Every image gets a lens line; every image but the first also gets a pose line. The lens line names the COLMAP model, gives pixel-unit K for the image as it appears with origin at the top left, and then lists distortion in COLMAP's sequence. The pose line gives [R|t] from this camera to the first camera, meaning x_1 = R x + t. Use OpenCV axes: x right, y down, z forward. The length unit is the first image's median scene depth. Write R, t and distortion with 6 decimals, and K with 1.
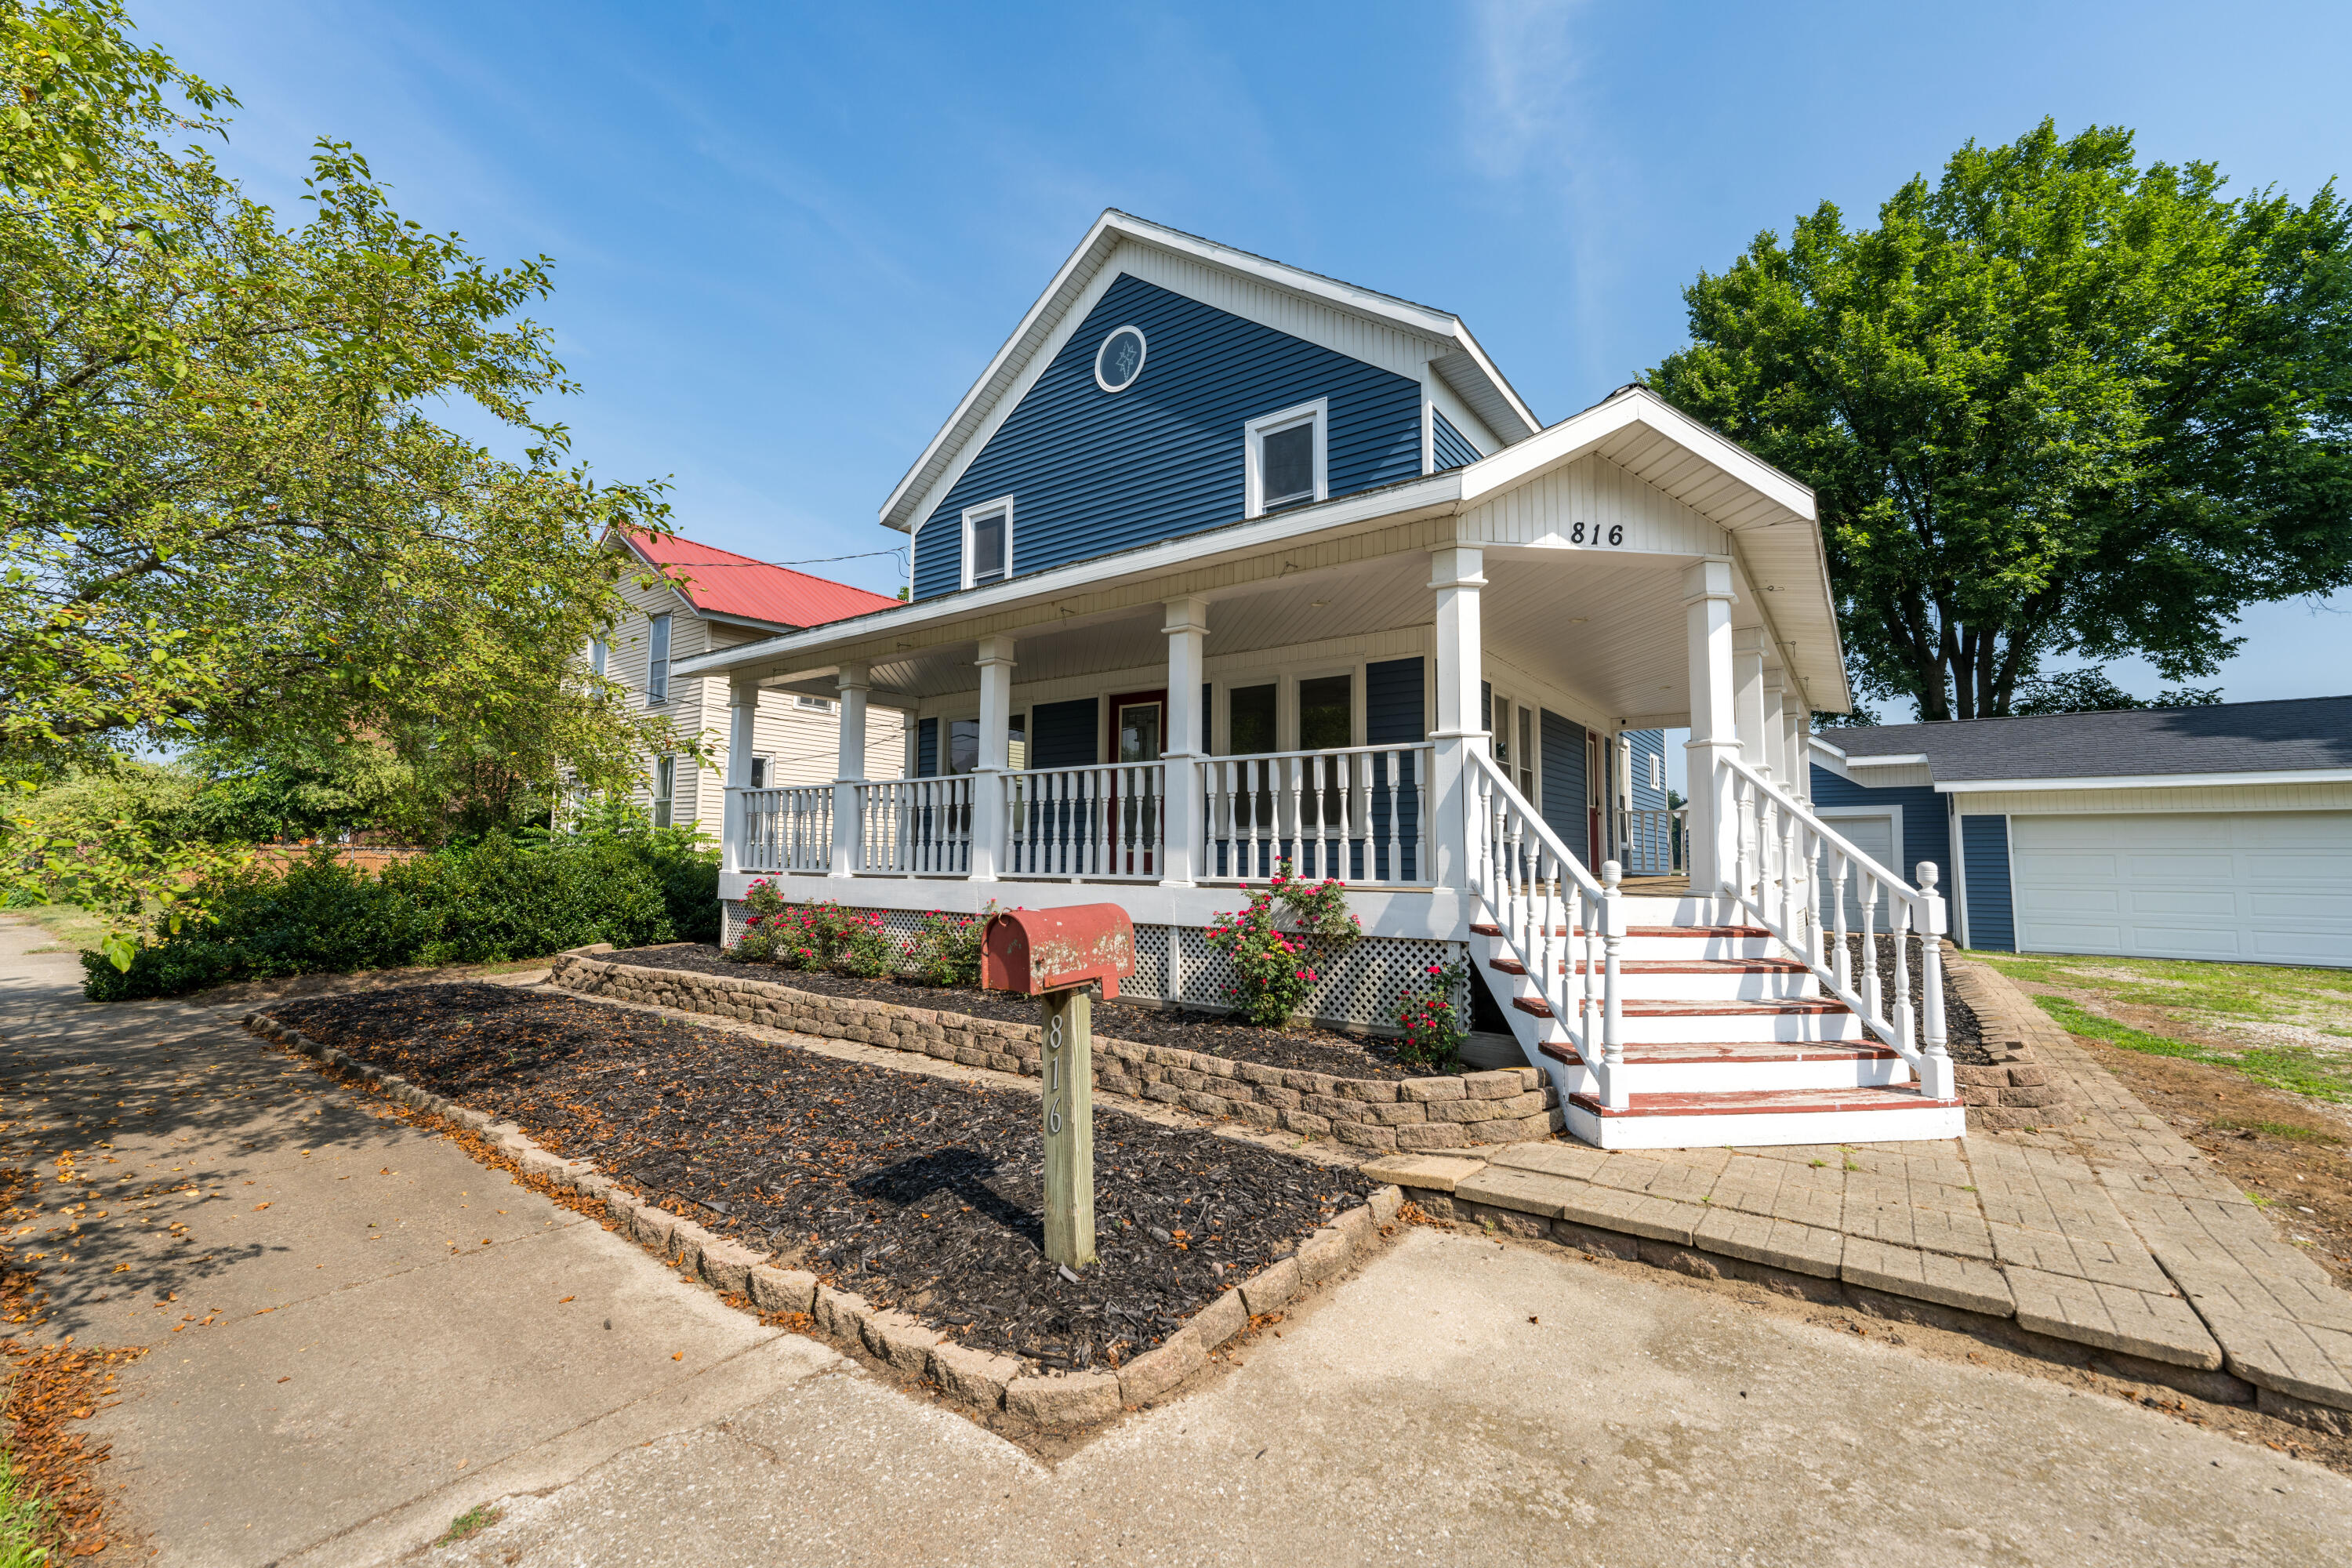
lens RADIAL K [[941.0, 0, 1174.2], [0, 941.0, 790.8], [0, 0, 1]] dist [0.001730, 0.000219]
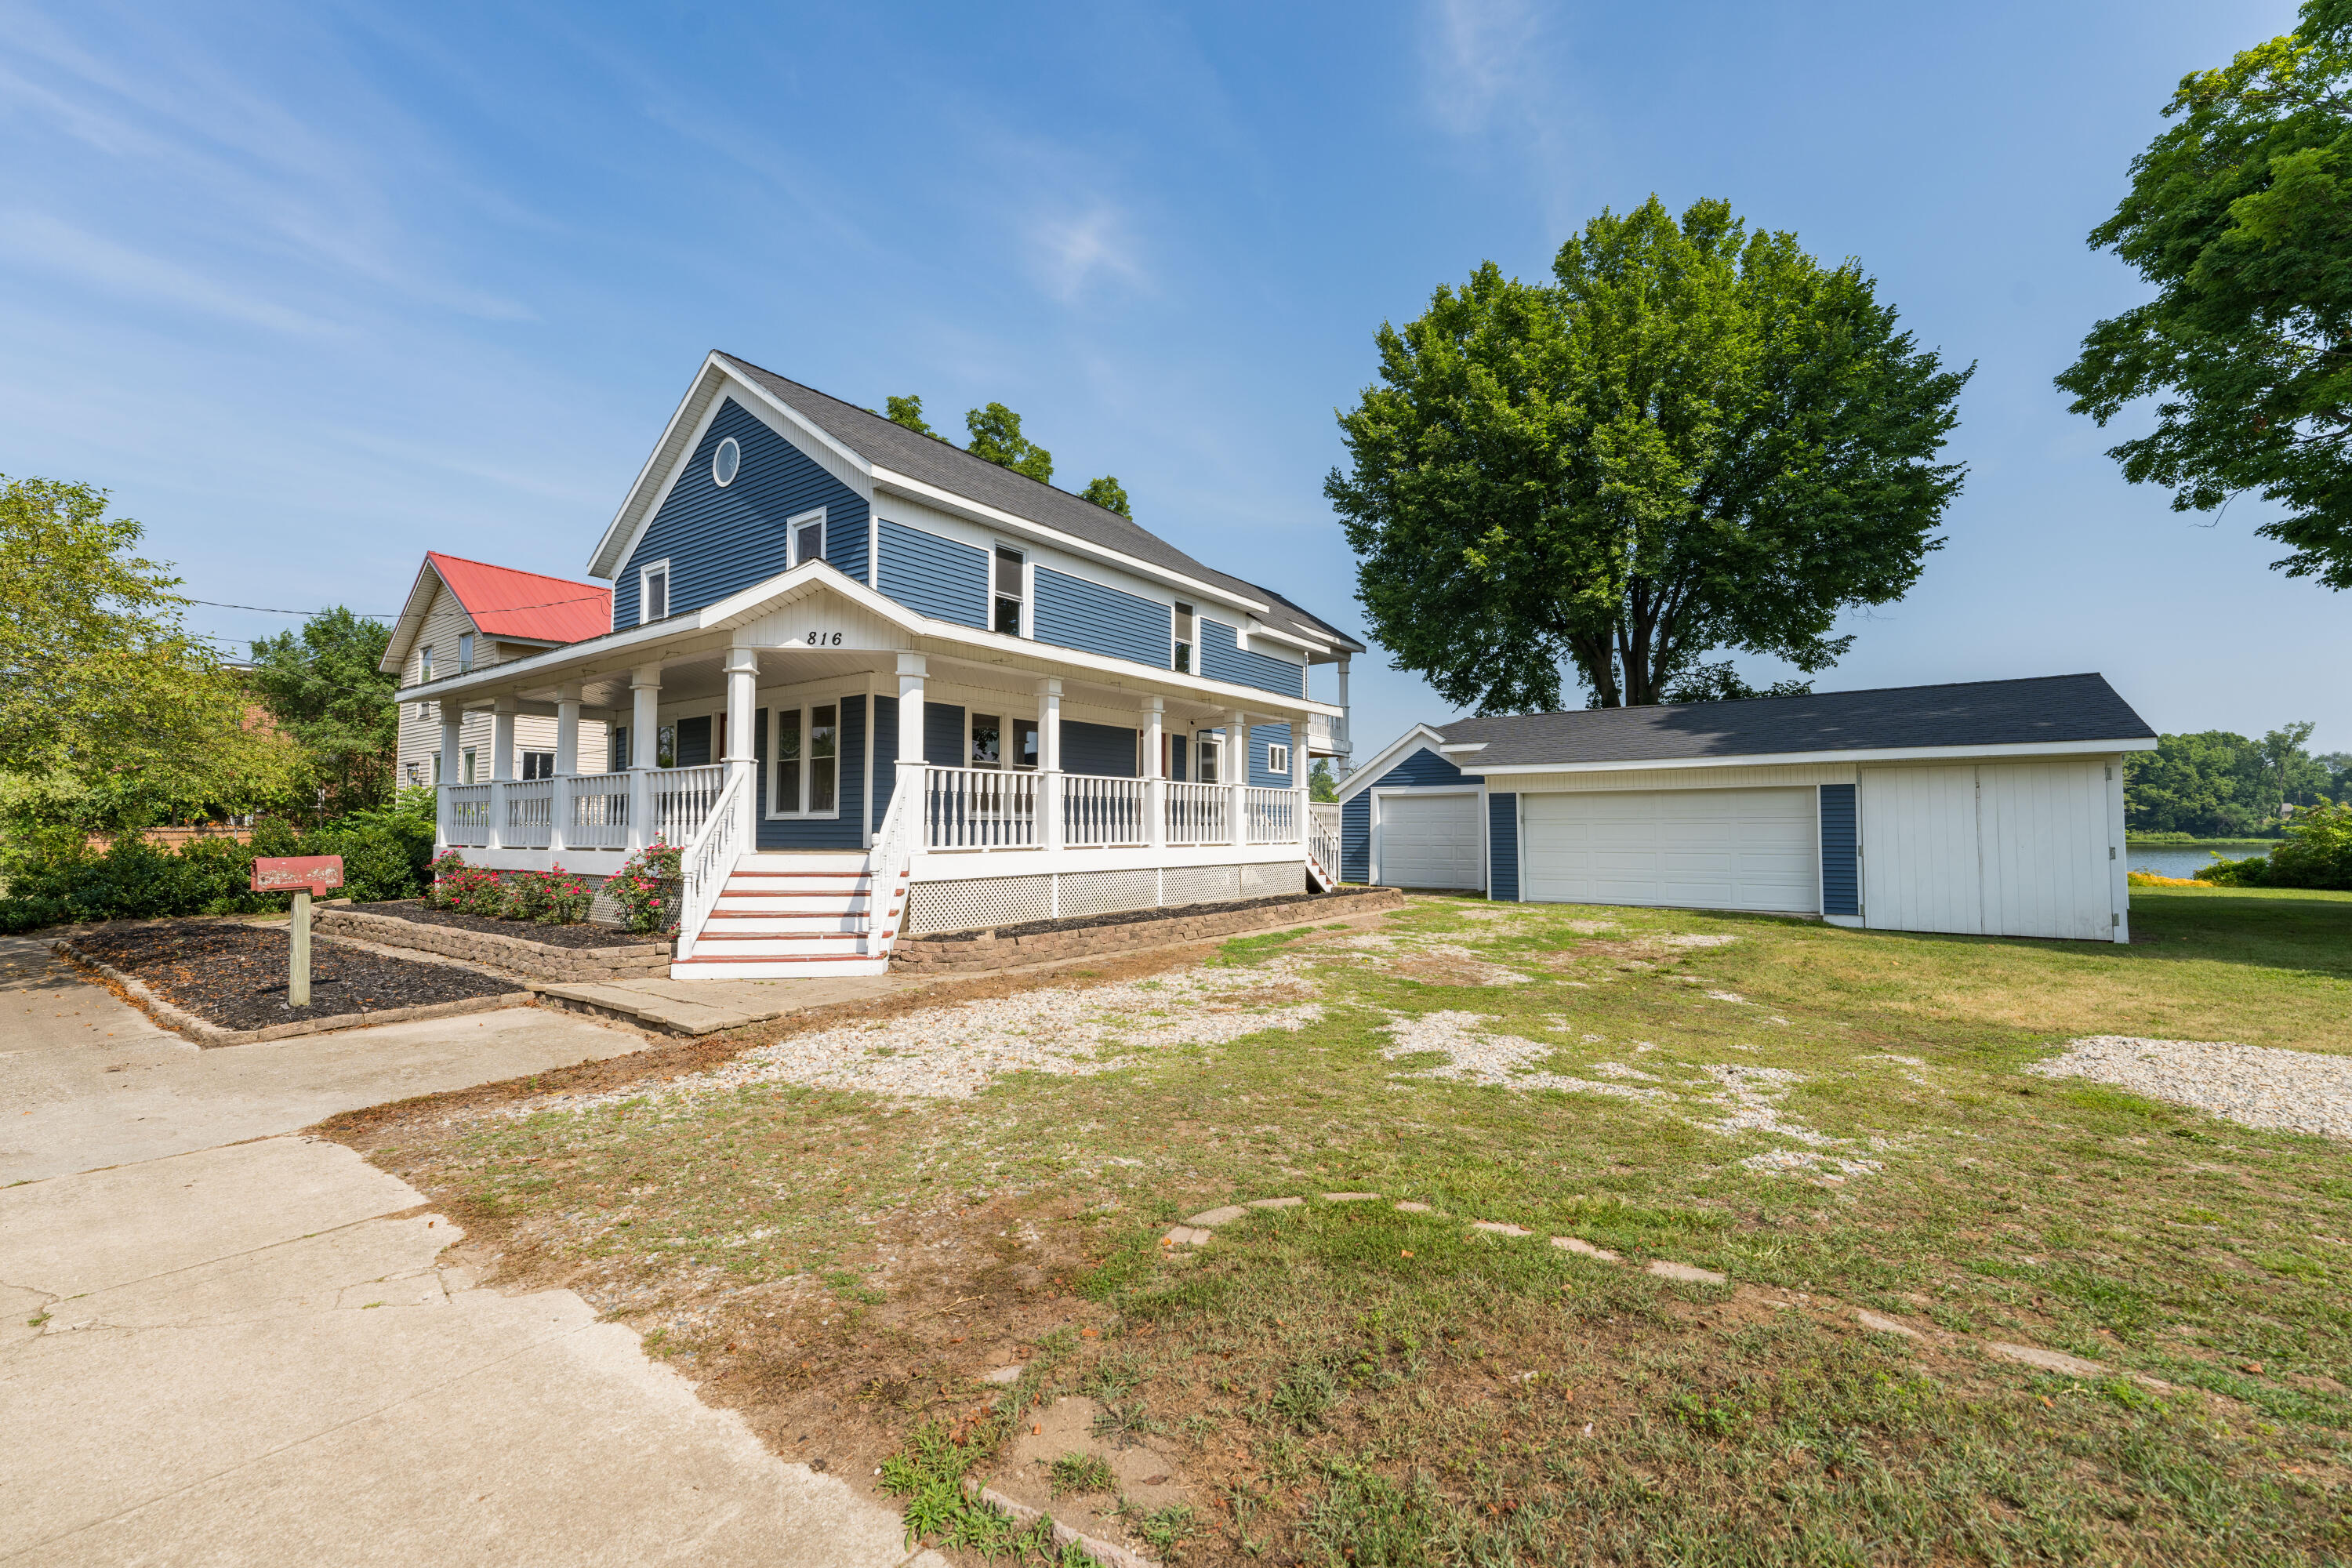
lens RADIAL K [[969.1, 0, 1175.8], [0, 969.1, 786.1], [0, 0, 1]] dist [0.001967, 0.000375]
pose [[0.999965, -0.008324, -0.000492, 0.532348], [0.008334, 0.999644, 0.025337, -0.024513], [0.000281, -0.025341, 0.999679, -0.360946]]
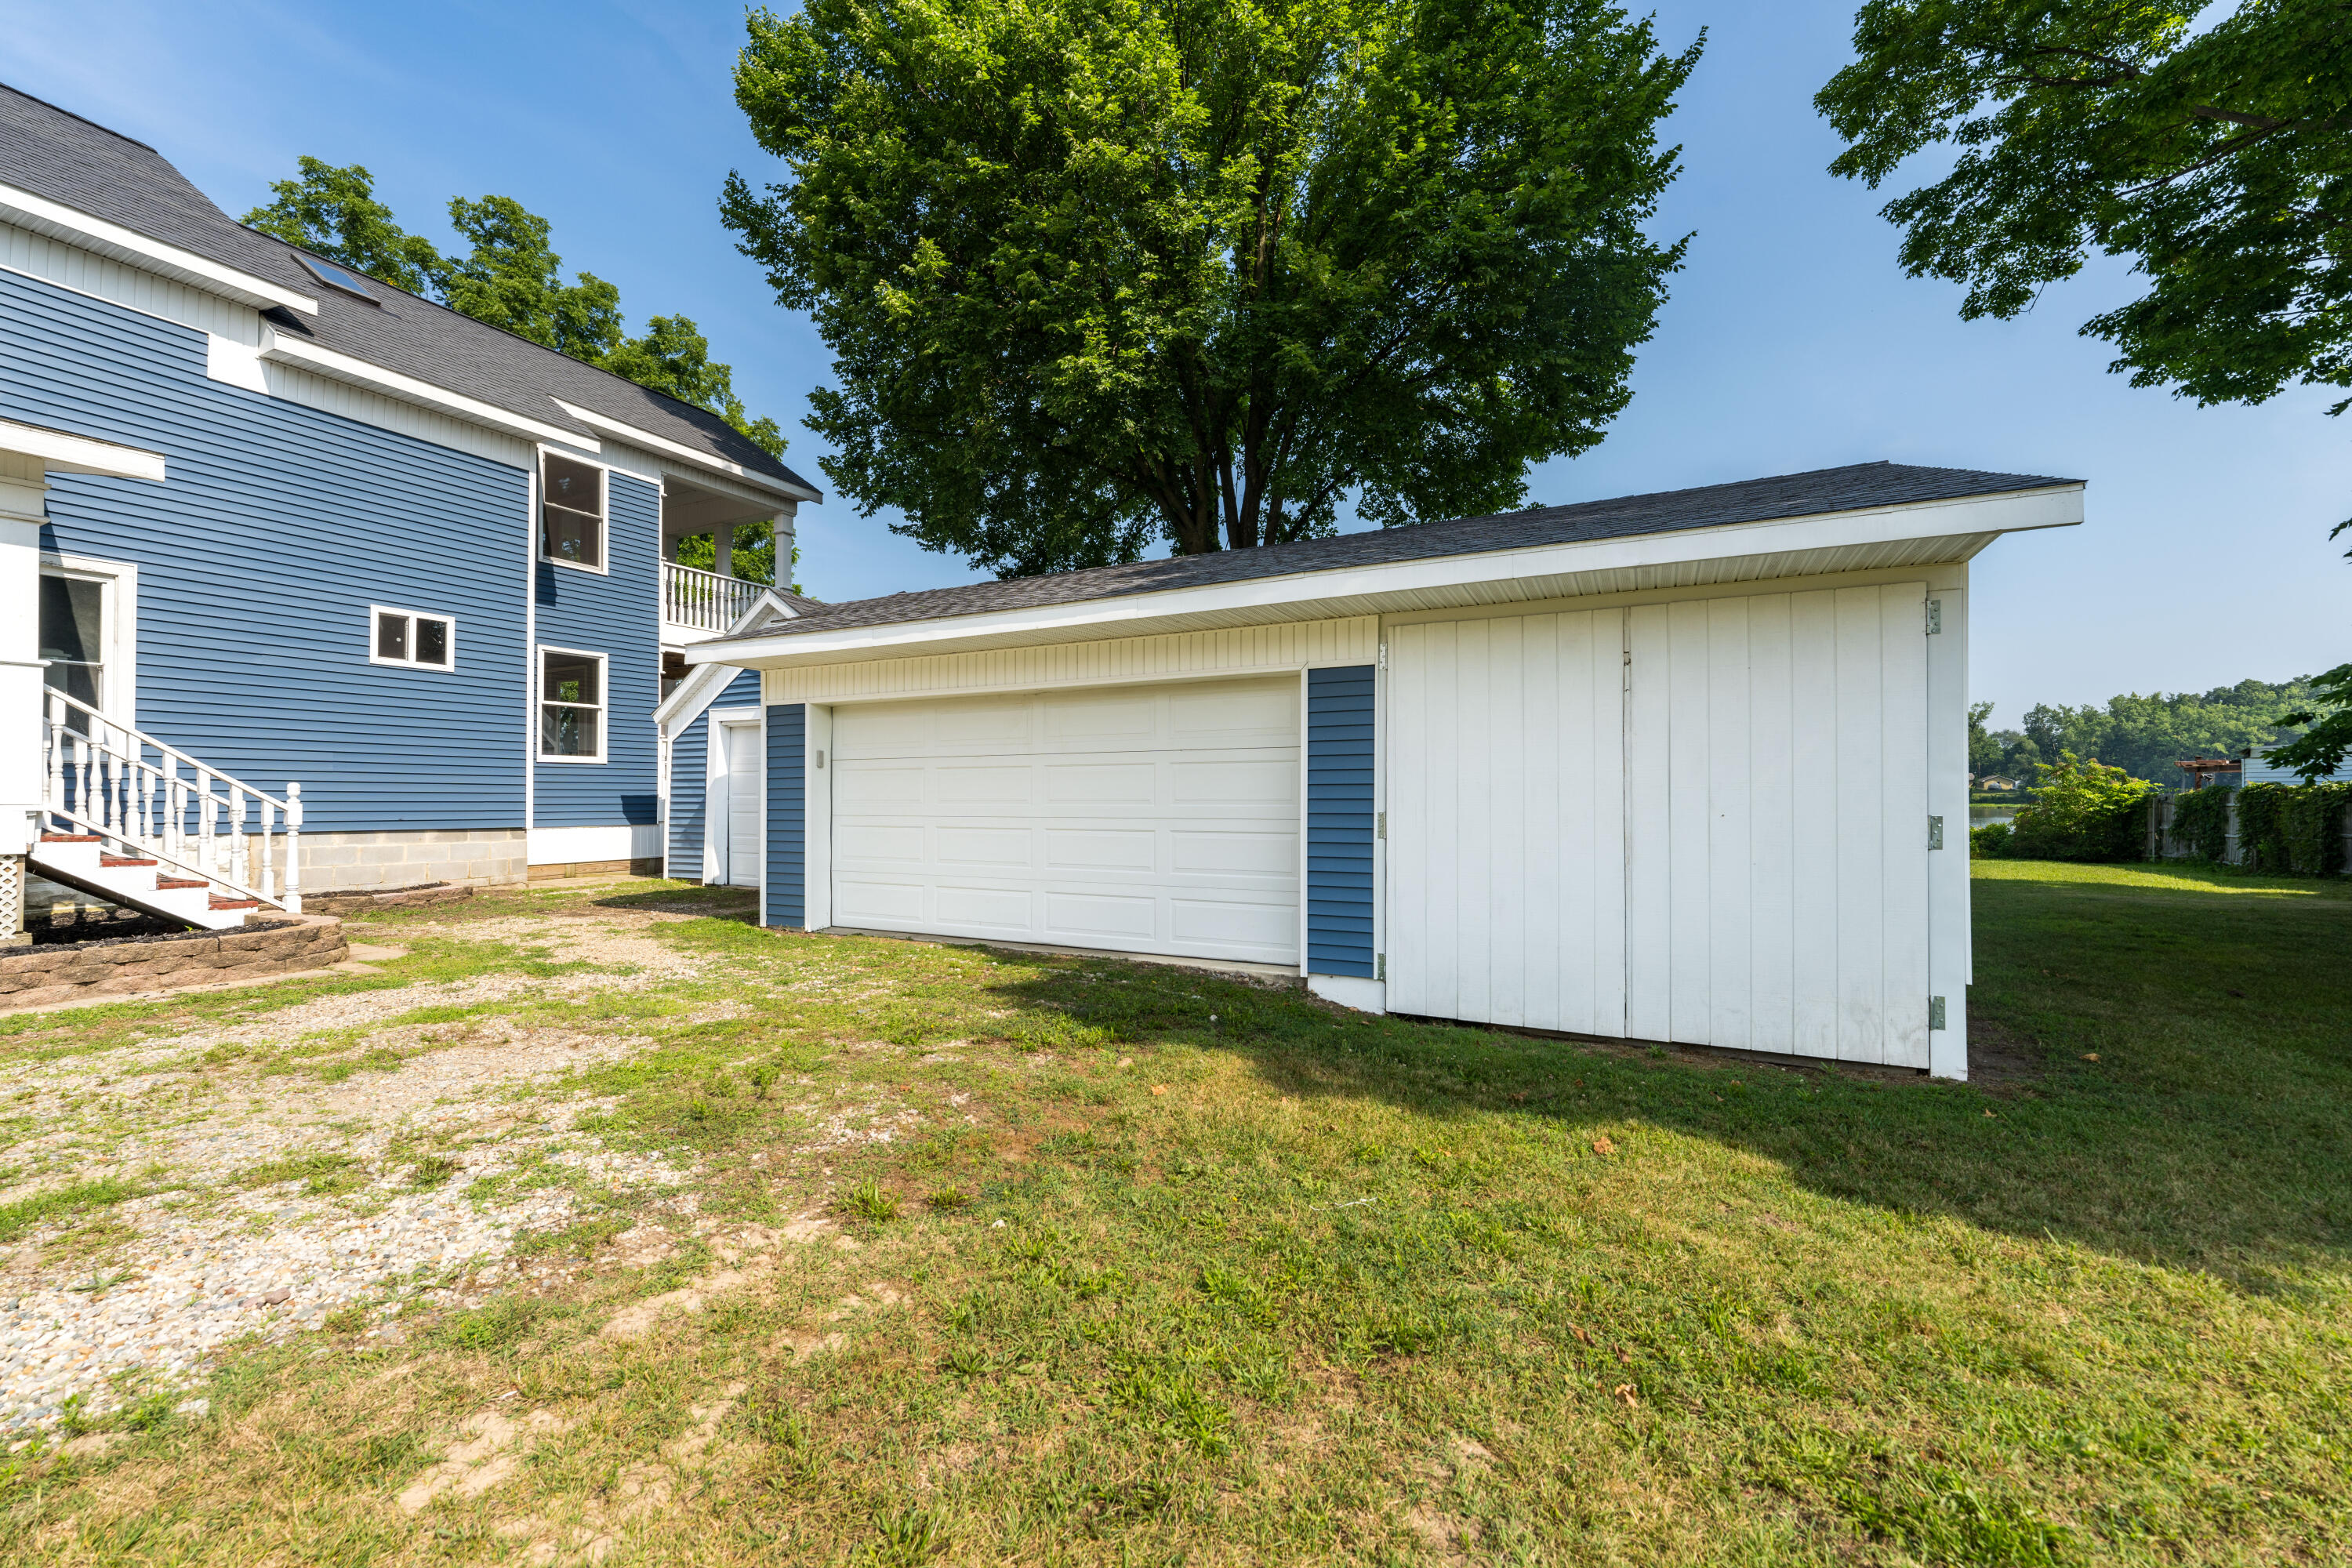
lens RADIAL K [[941.0, 0, 1174.2], [0, 941.0, 790.8], [0, 0, 1]] dist [0.001730, 0.000219]
pose [[0.987898, -0.006714, 0.154957, 1.262098], [-0.003346, 0.997907, 0.064574, 0.051472], [-0.155067, -0.064311, 0.985809, 0.449344]]
